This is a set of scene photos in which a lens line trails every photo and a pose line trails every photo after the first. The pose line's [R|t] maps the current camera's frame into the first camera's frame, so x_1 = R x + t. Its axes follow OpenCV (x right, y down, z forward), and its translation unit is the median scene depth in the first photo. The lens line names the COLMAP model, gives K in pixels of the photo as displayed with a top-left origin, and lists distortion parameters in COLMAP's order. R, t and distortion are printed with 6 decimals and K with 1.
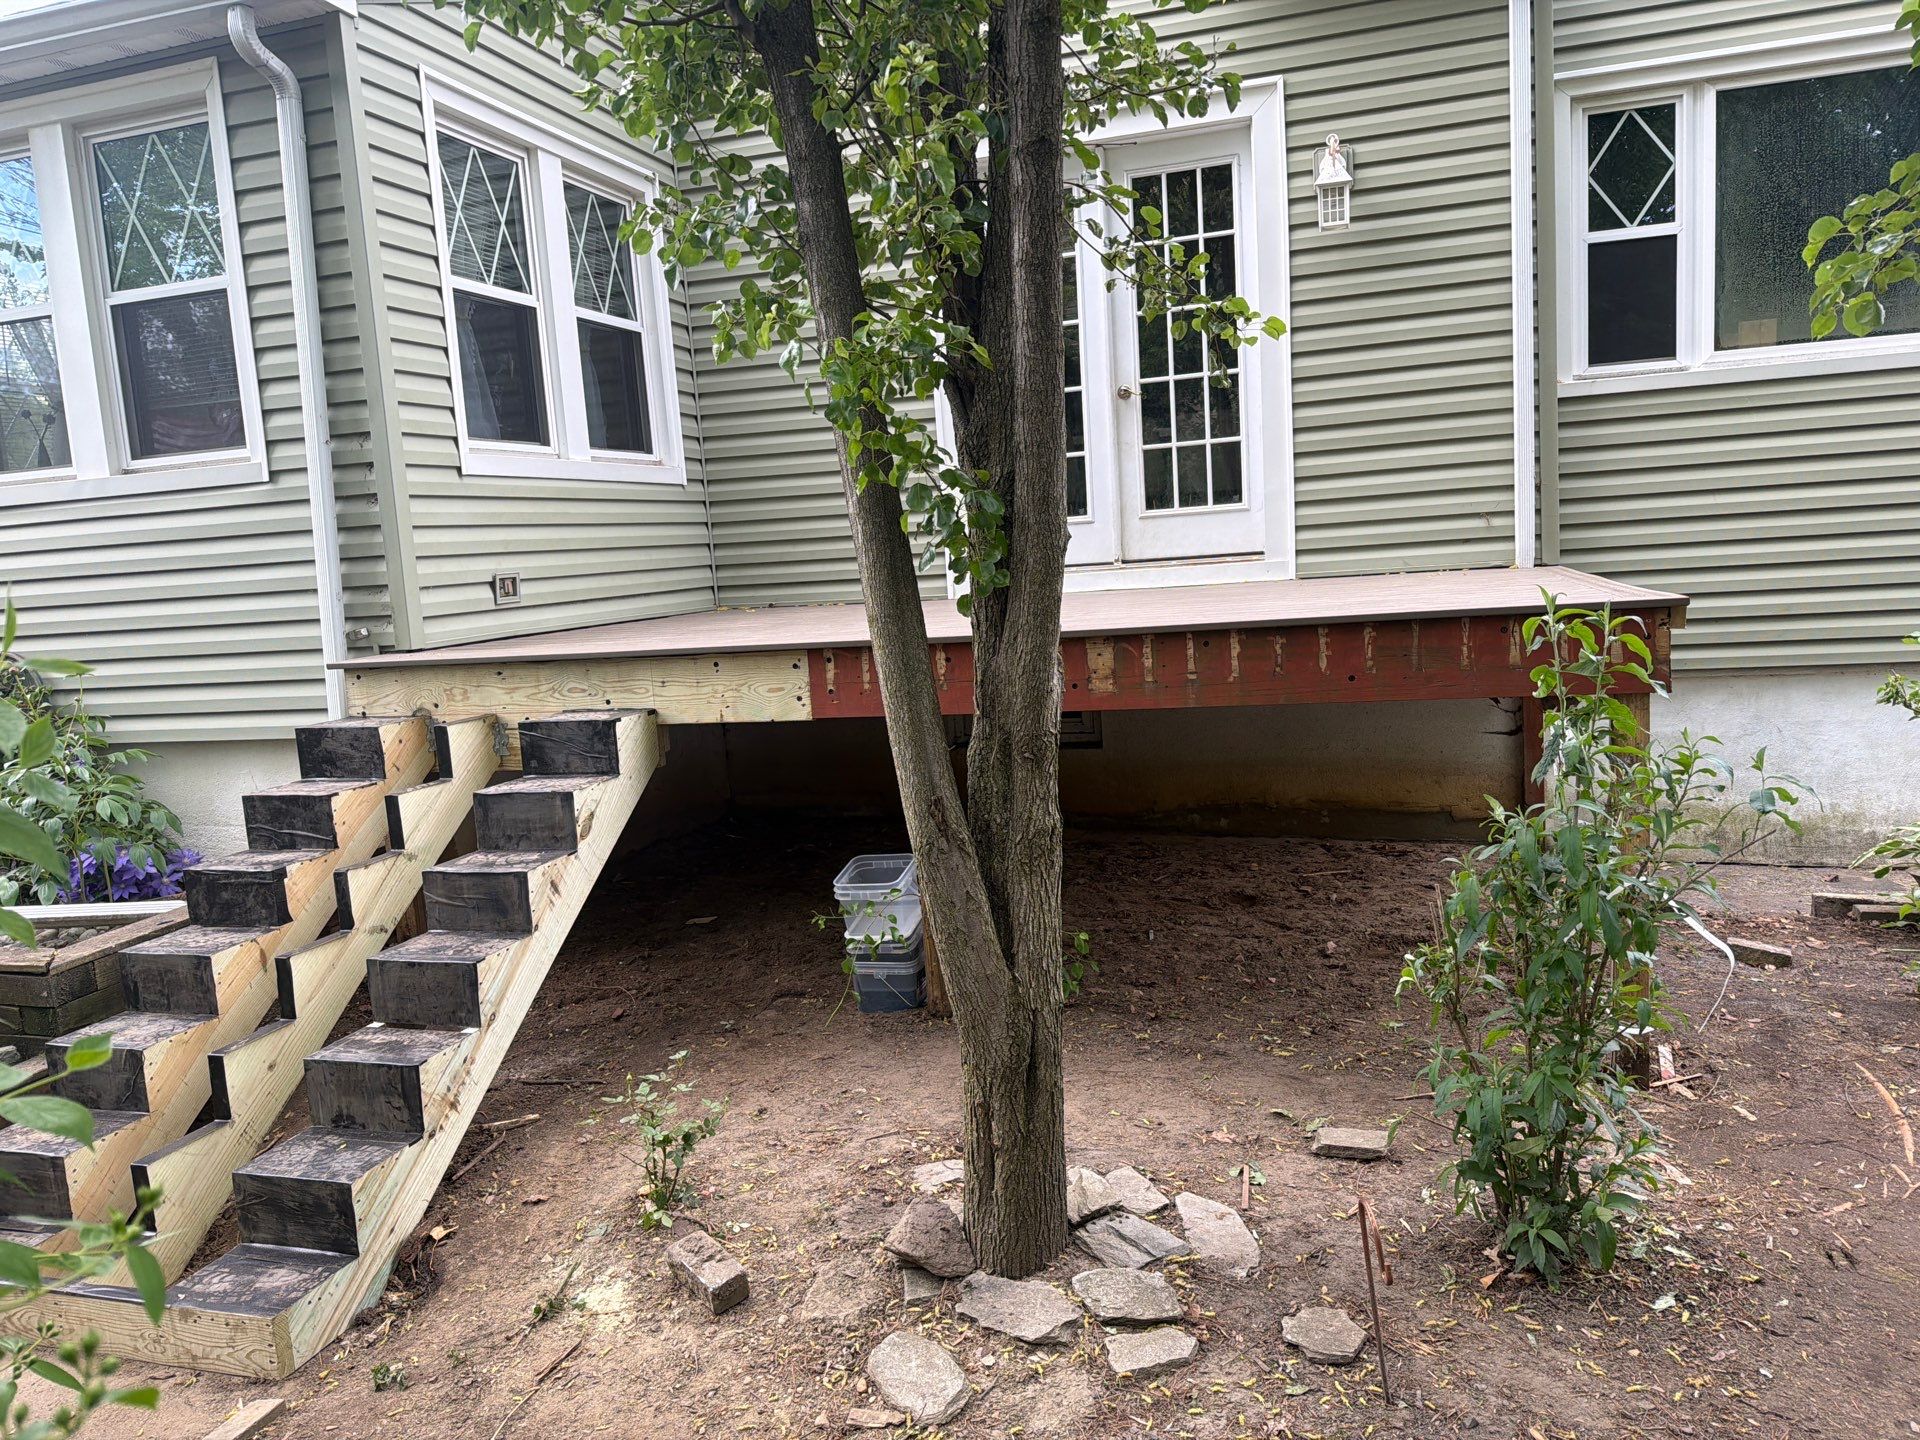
lens RADIAL K [[1398.4, 0, 1011.2], [0, 1398.4, 694.7], [0, 0, 1]] dist [0.003677, -0.001129]
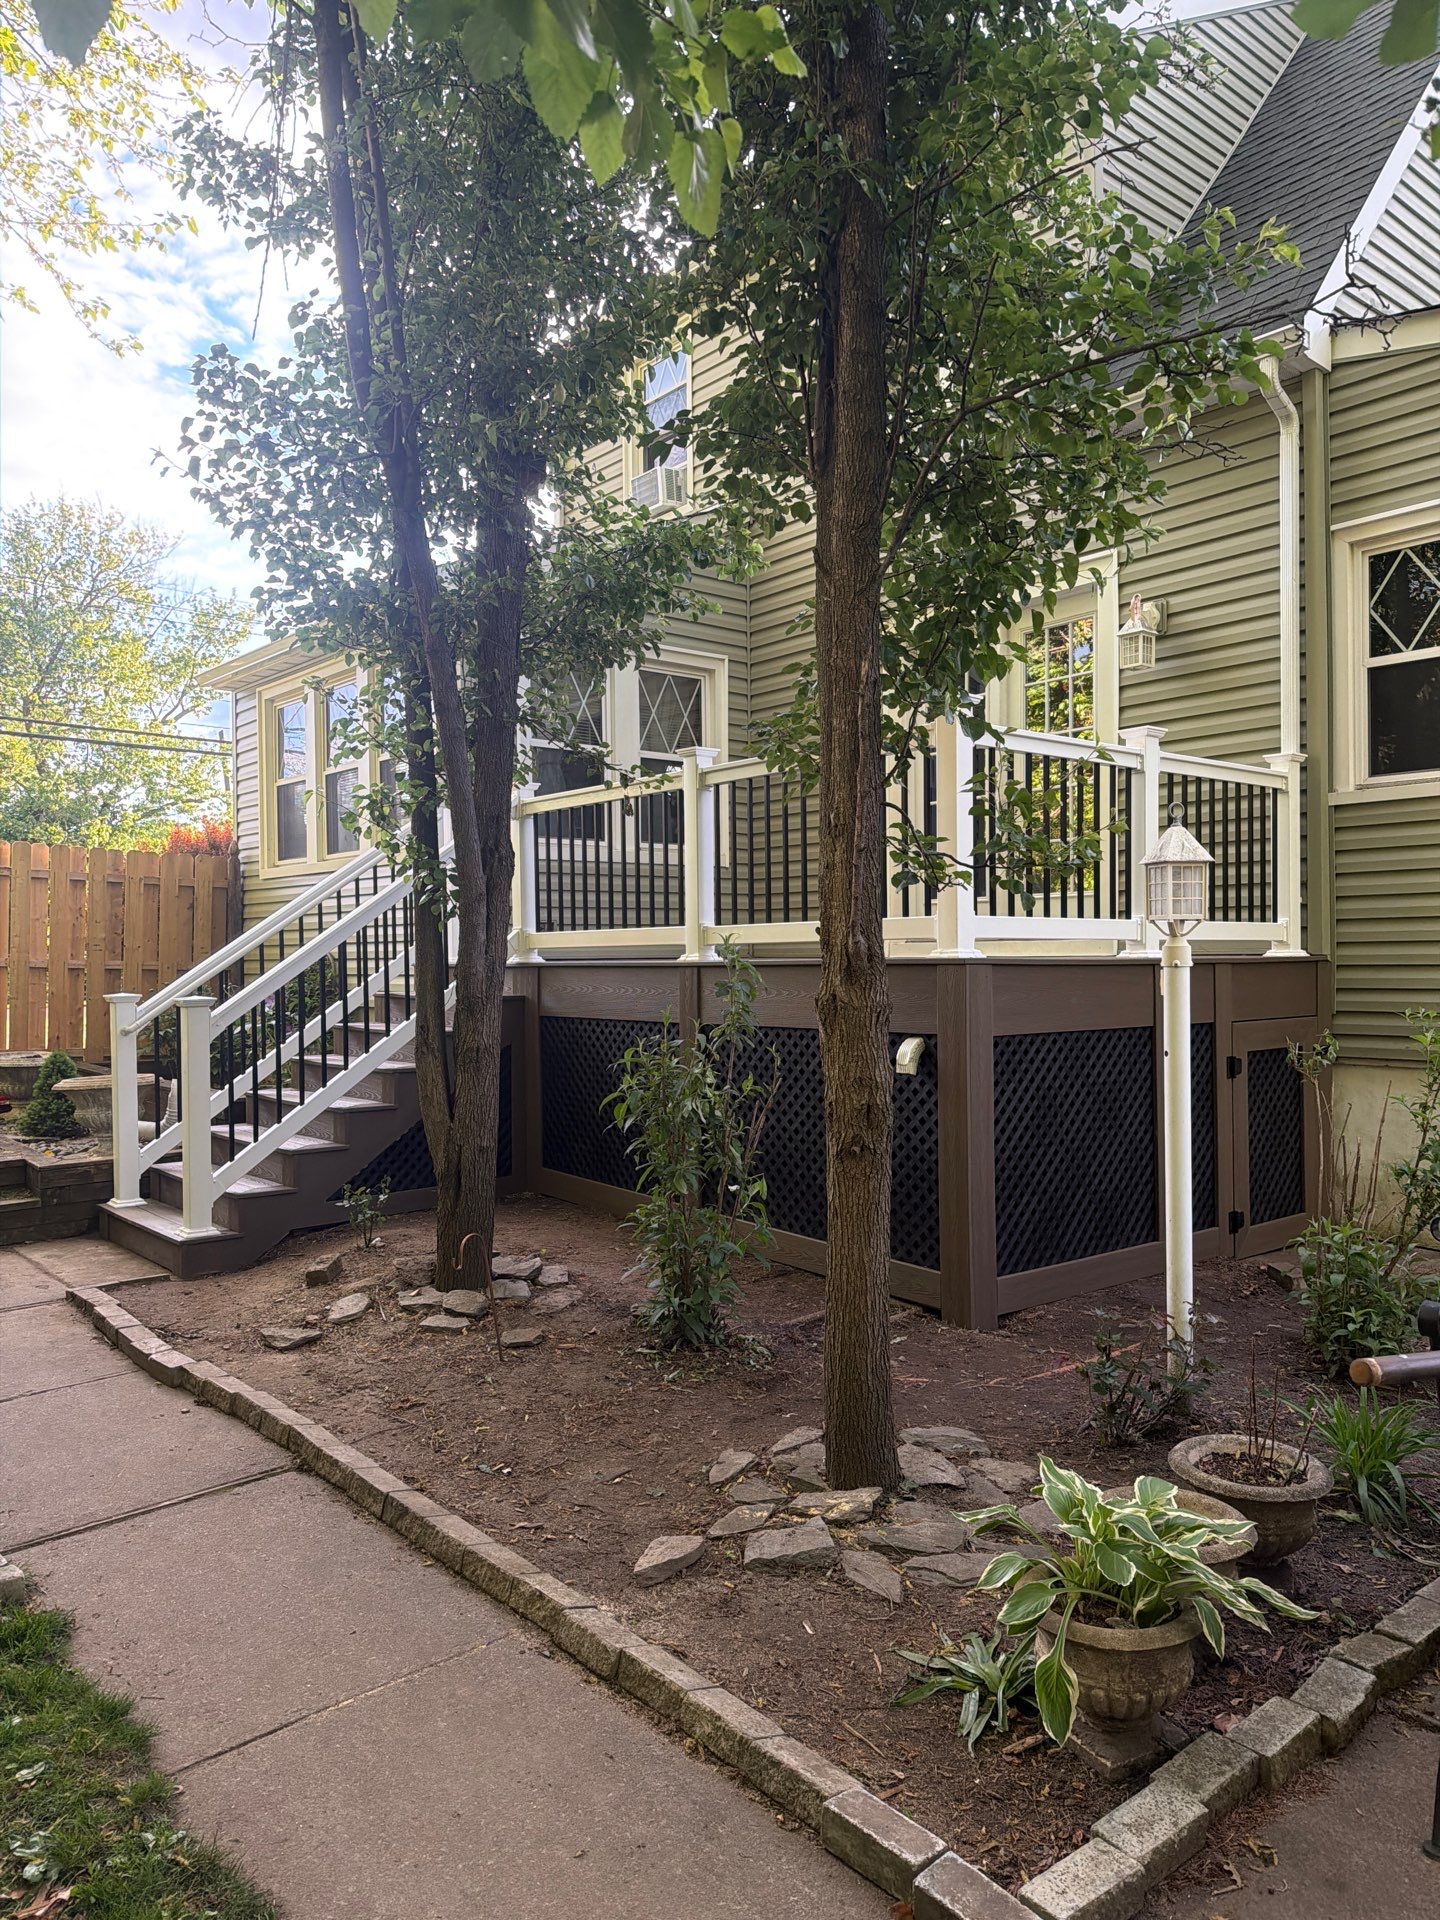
lens RADIAL K [[1398.4, 0, 720.0], [0, 1398.4, 960.0], [0, 0, 1]] dist [0.003677, -0.001129]
pose [[0.829493, 0.057418, -0.555557, 0.572459], [-0.101597, 0.993618, -0.049001, 0.013235], [0.549198, 0.097089, 0.830033, -0.168654]]
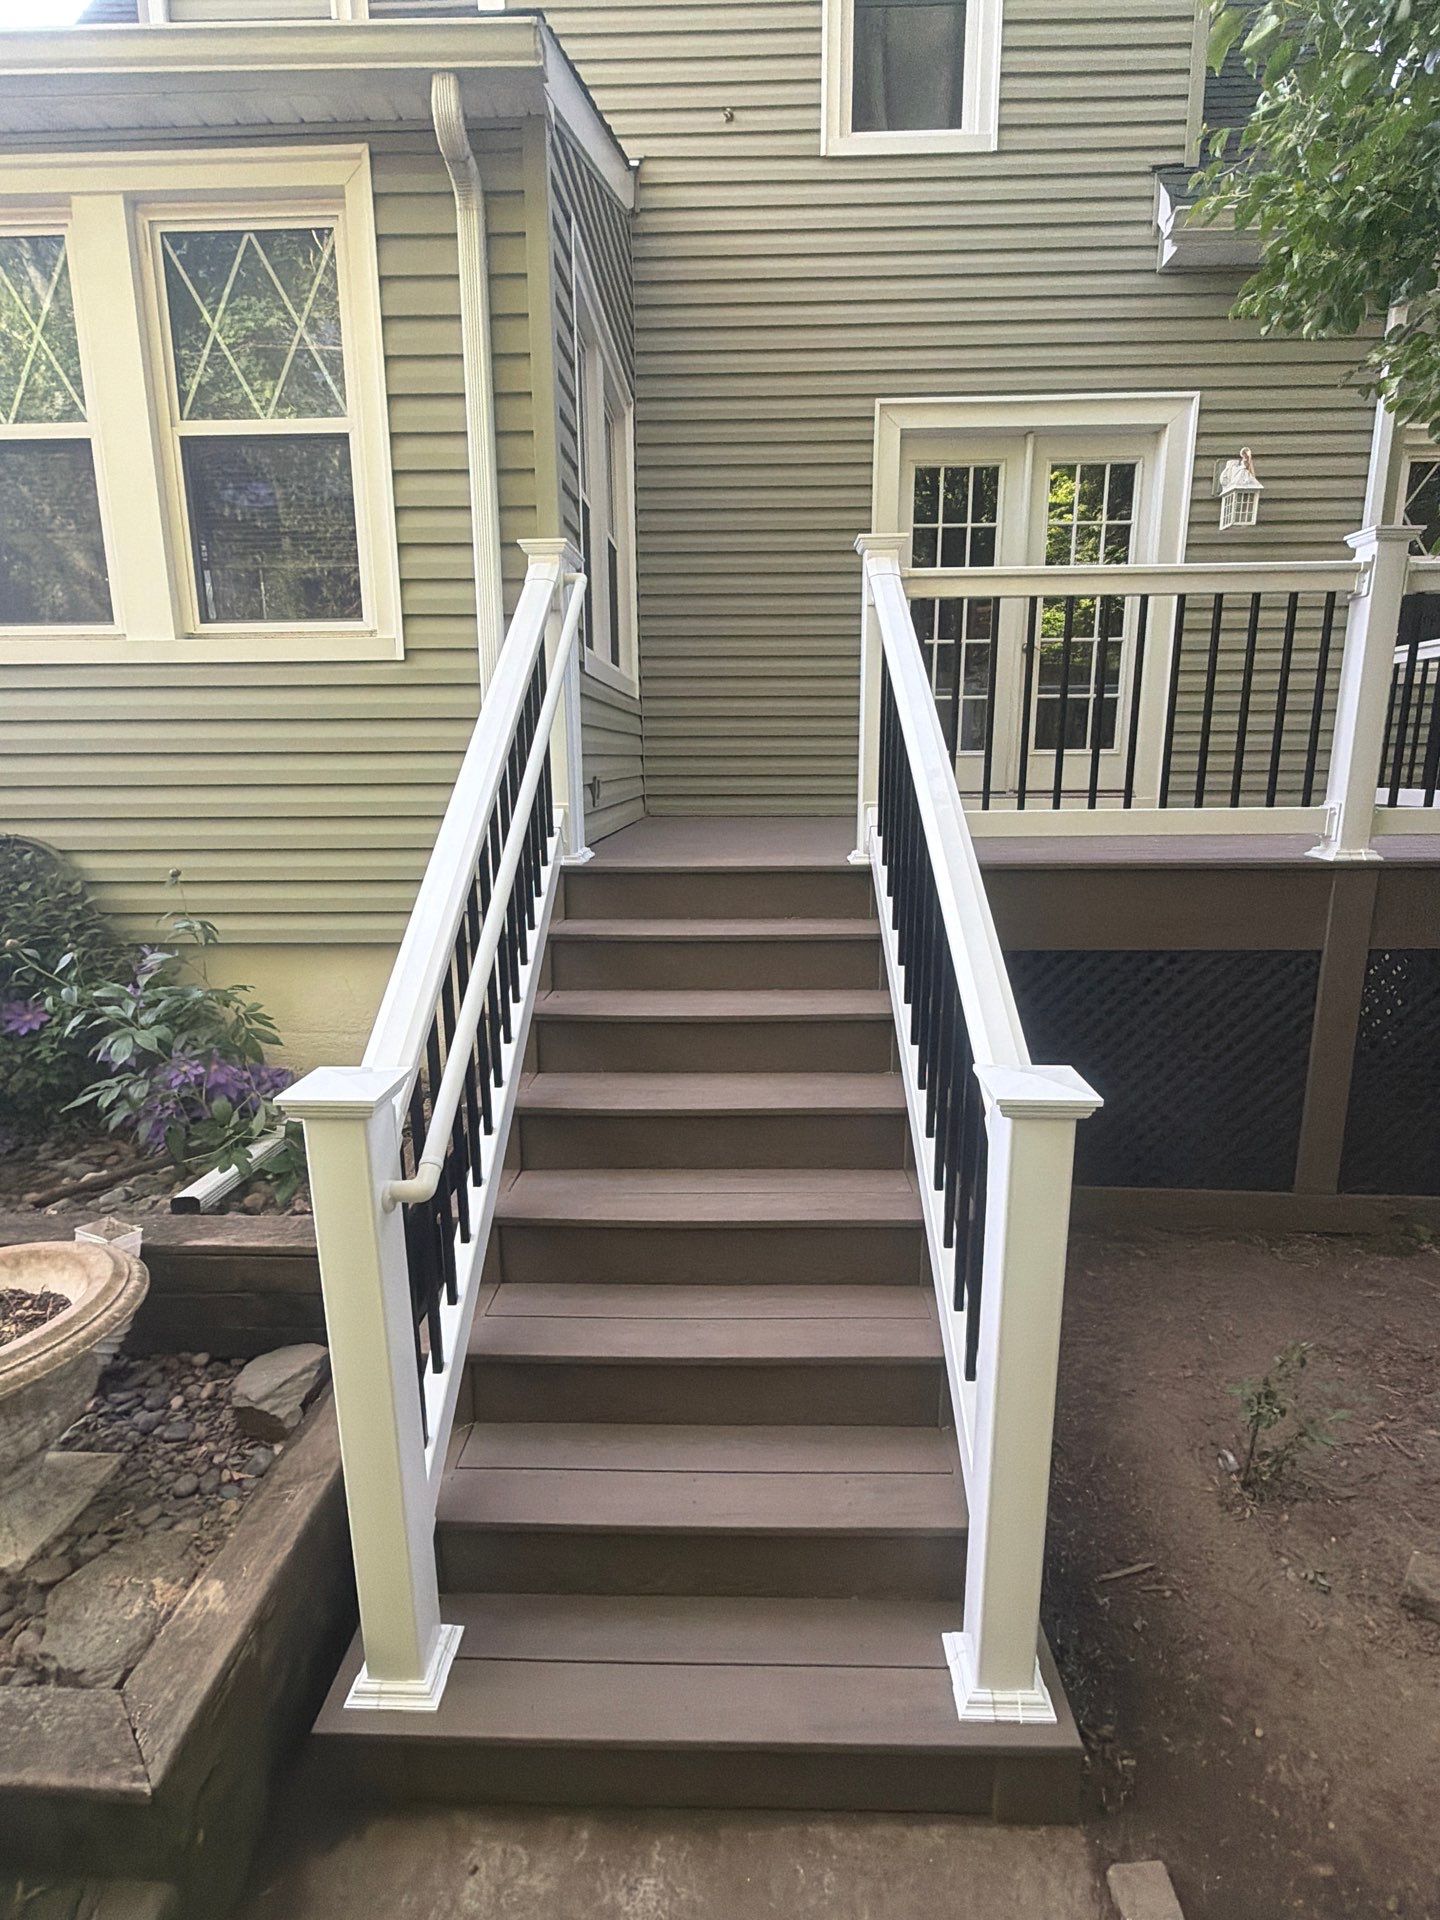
lens RADIAL K [[959.0, 0, 759.1], [0, 959.0, 963.0], [0, 0, 1]] dist [-0.006608, -0.000587]
pose [[0.961738, 0.004649, 0.273932, -0.465034], [-0.032971, 0.994553, 0.098878, -0.026175], [-0.271980, -0.104126, 0.956653, 0.312874]]
